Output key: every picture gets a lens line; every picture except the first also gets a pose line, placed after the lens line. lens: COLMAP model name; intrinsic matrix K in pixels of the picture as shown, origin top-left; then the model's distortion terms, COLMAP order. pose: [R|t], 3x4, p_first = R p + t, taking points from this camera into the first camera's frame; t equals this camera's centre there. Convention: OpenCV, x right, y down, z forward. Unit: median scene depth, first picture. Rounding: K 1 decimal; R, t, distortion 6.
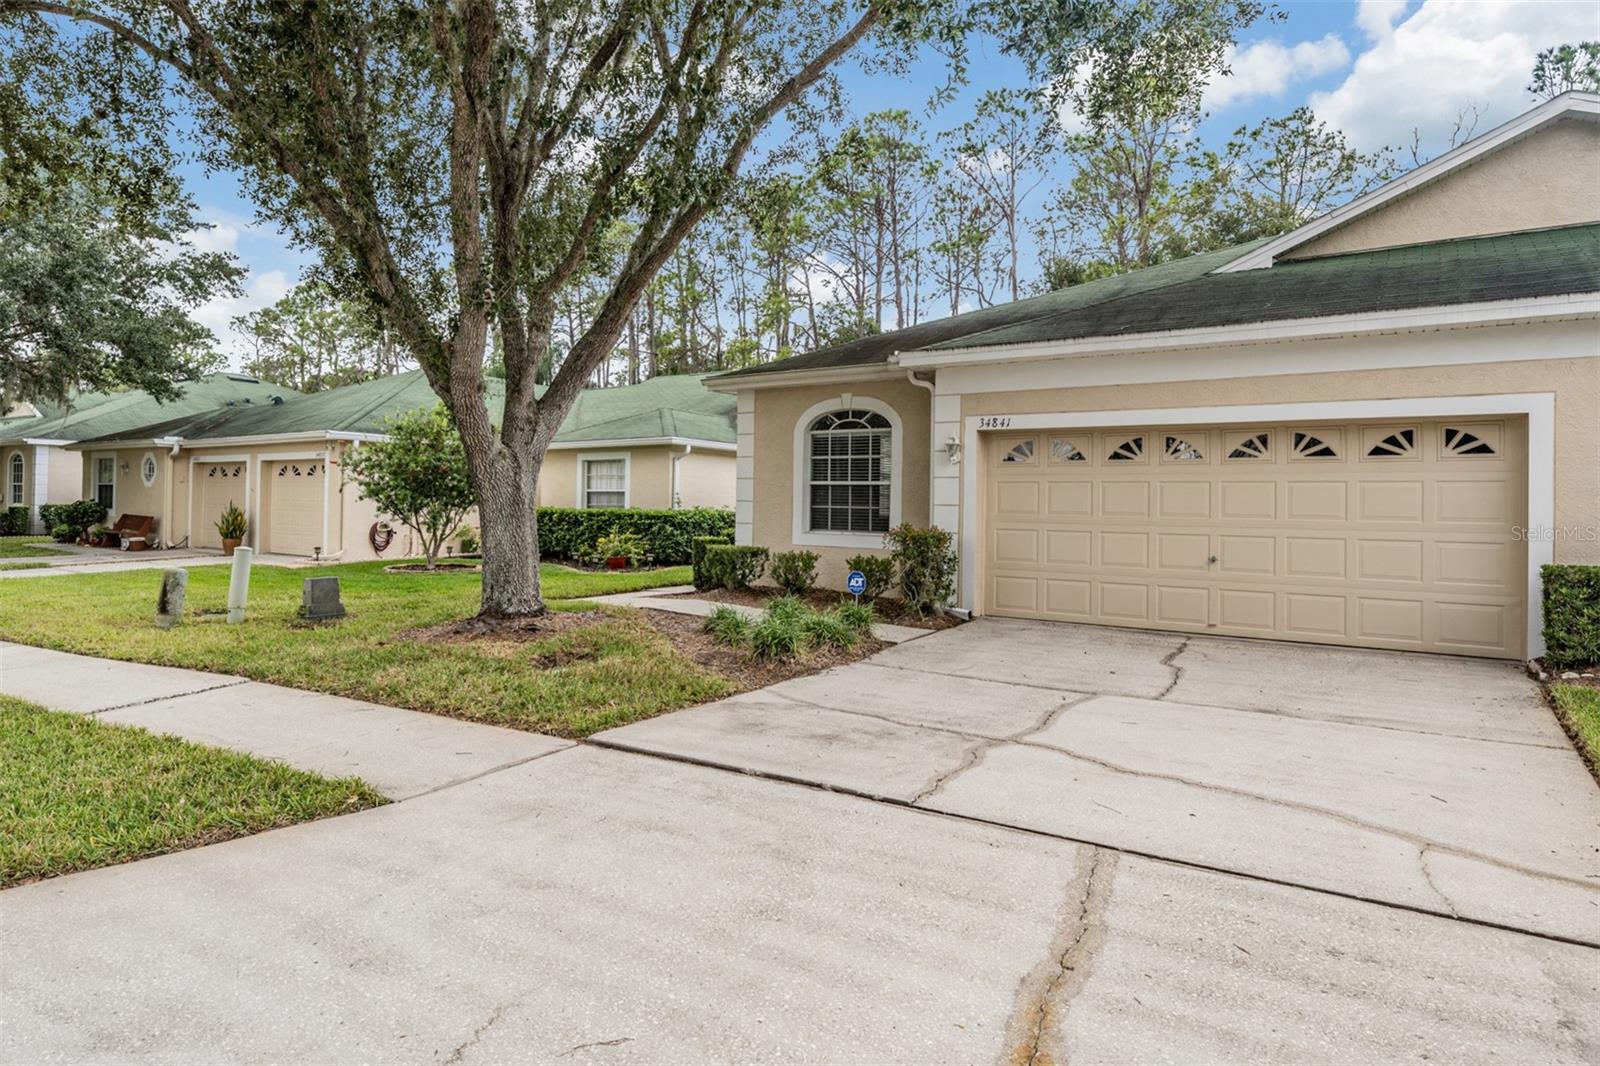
lens RADIAL K [[920.8, 0, 778.8], [0, 920.8, 493.1], [0, 0, 1]] dist [-0.000728, -0.001253]
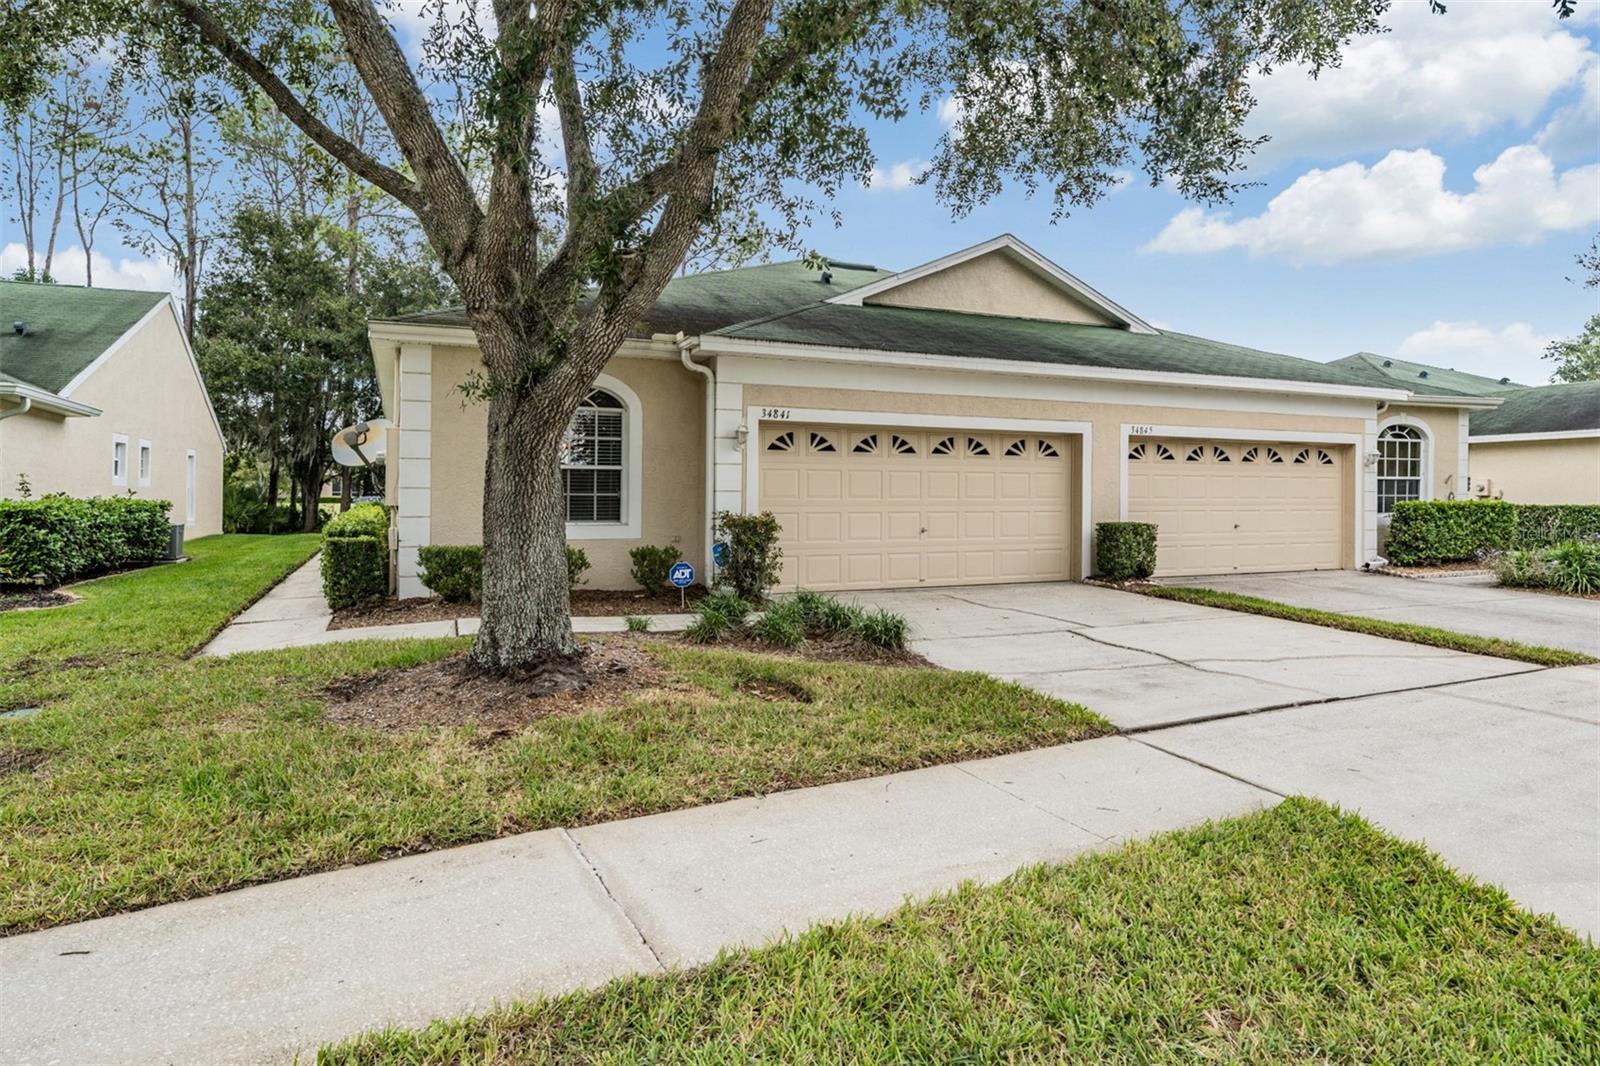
lens RADIAL K [[917.3, 0, 792.0], [0, 917.3, 491.5], [0, 0, 1]] dist [0.003799, 0.000338]
pose [[0.522917, -0.011190, 0.852310, -0.645658], [-0.006099, 0.999839, 0.016869, -0.004009], [-0.852362, -0.014019, 0.522764, 0.408660]]
